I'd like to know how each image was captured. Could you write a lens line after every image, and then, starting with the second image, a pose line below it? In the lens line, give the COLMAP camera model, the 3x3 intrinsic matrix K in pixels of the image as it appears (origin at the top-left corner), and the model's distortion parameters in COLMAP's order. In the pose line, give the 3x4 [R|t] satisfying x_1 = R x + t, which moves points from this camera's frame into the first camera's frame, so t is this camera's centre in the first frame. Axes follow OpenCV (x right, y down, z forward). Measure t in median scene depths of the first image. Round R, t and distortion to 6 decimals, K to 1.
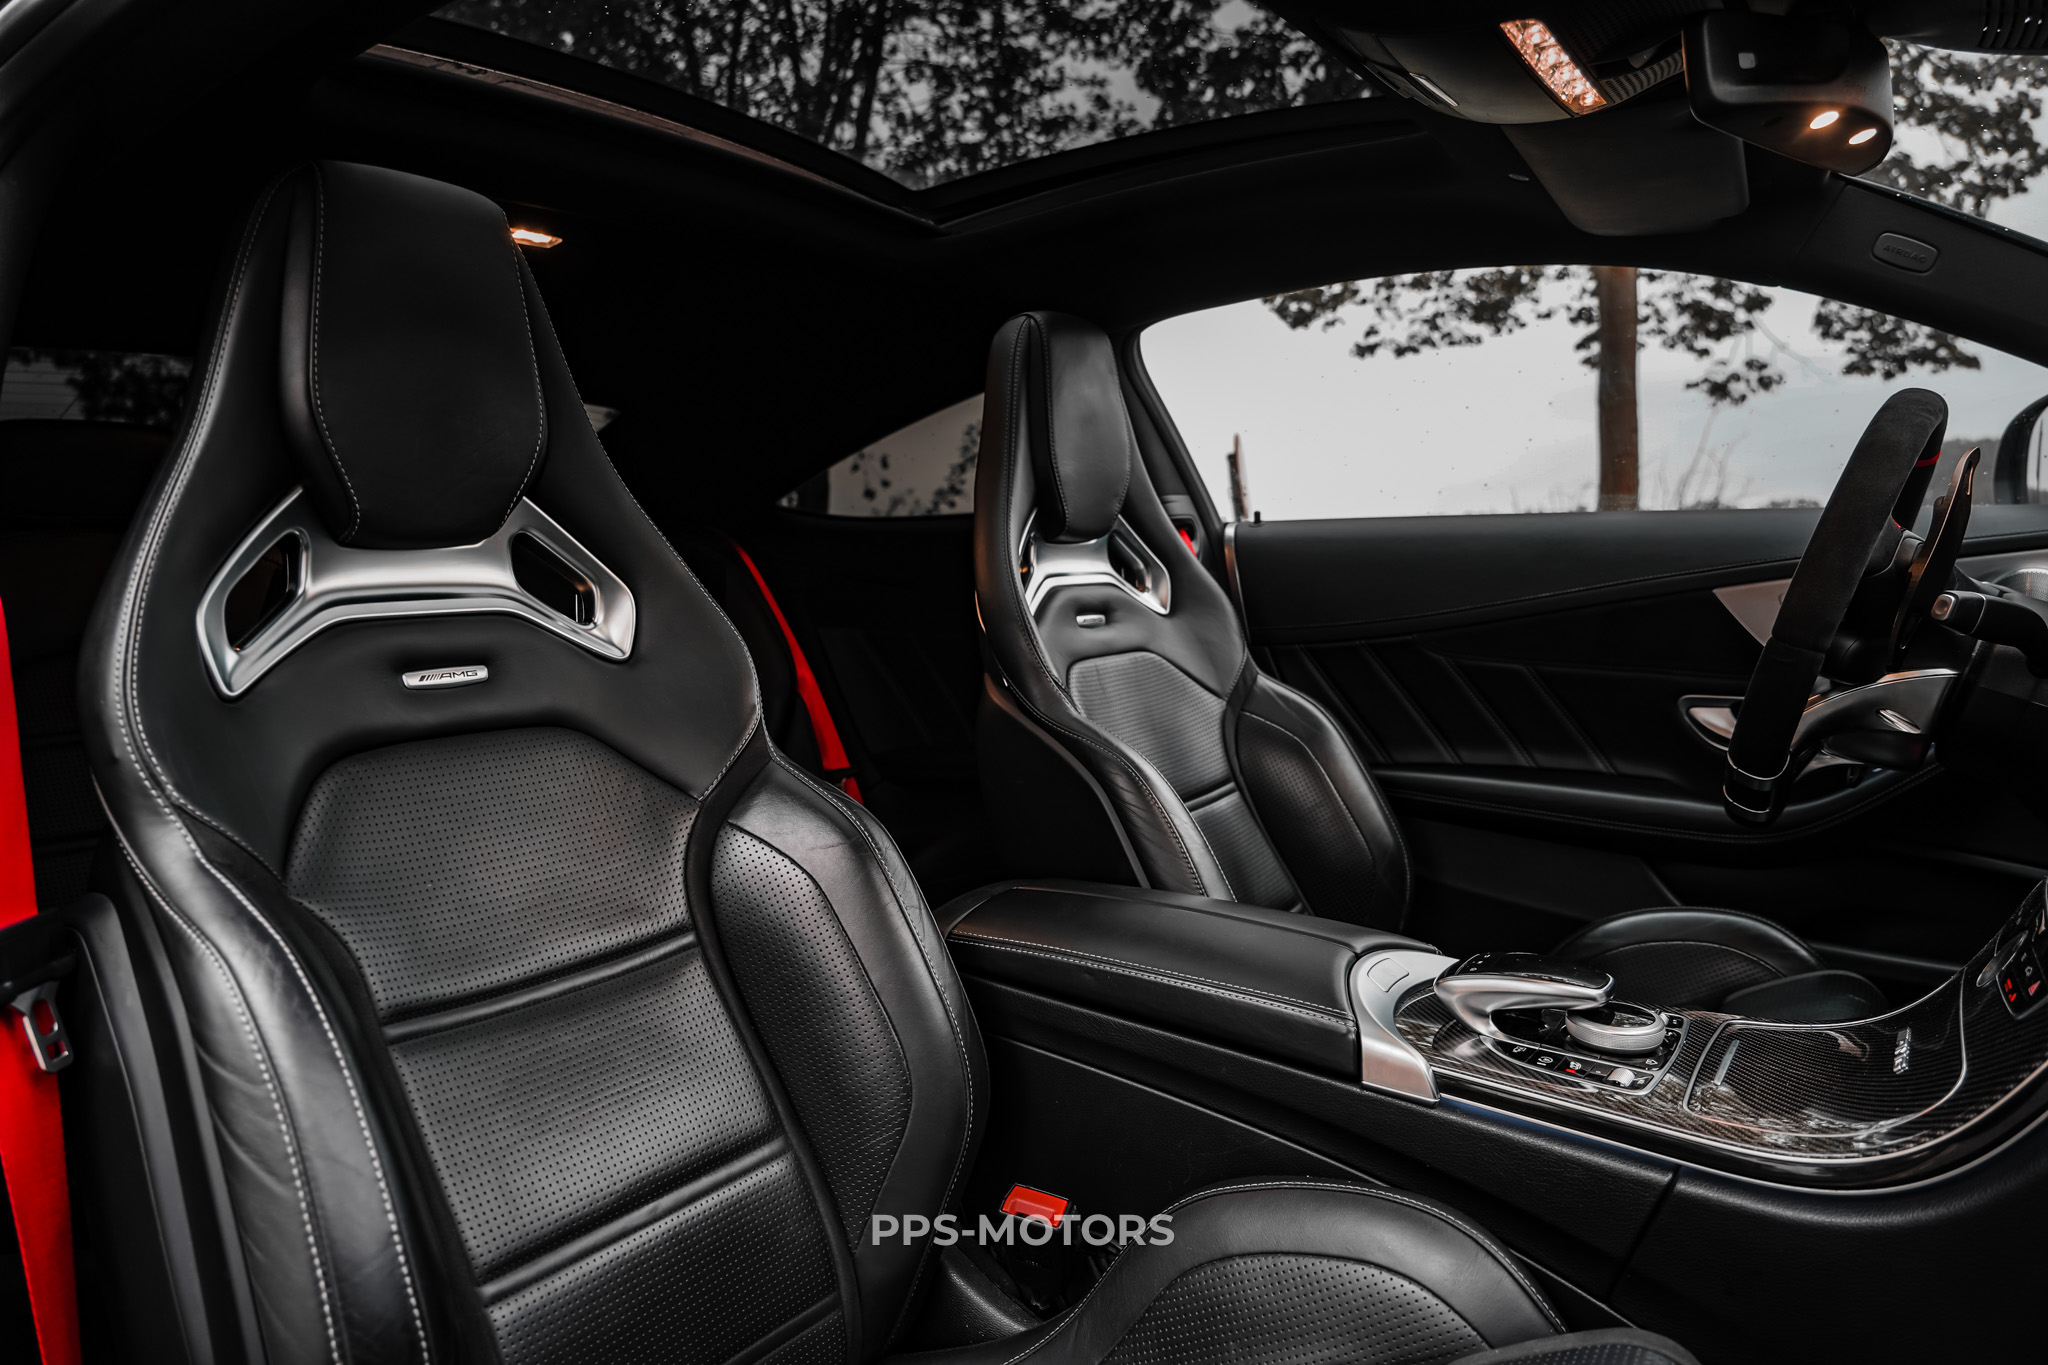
lens RADIAL K [[1371.1, 0, 1005.1], [0, 1371.1, 675.2], [0, 0, 1]] dist [-0.018202, 0.012819]
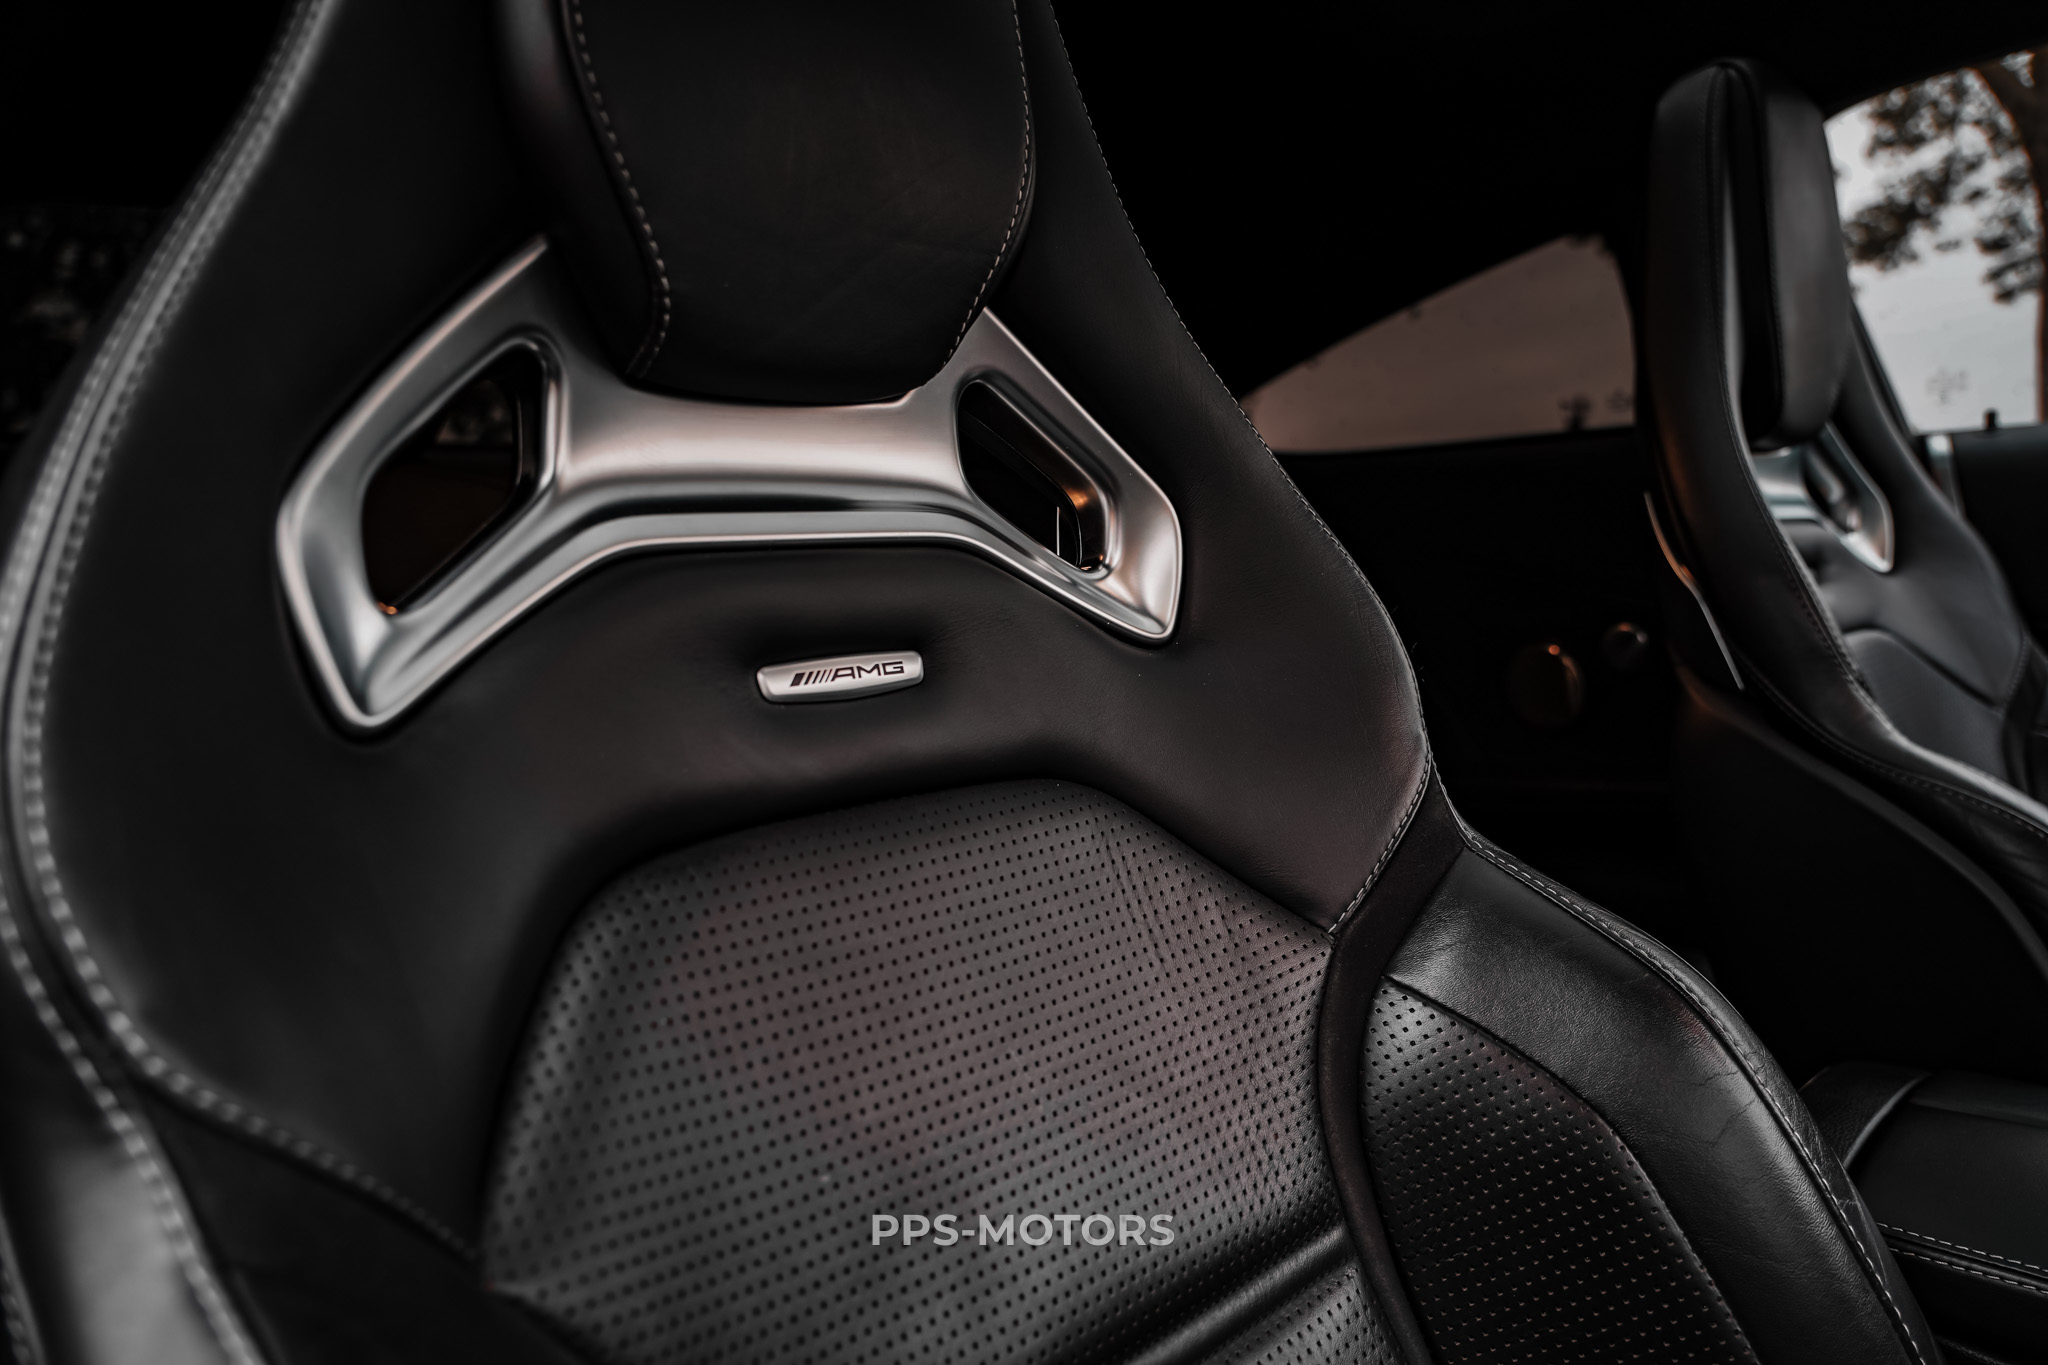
lens RADIAL K [[1371.1, 0, 1038.4], [0, 1371.1, 682.0], [0, 0, 1]] dist [-0.018202, 0.012819]
pose [[0.984749, 0.008971, -0.173747, -0.252514], [-0.005739, 0.999801, 0.019097, -0.005471], [0.173884, -0.017808, 0.984605, 0.531649]]
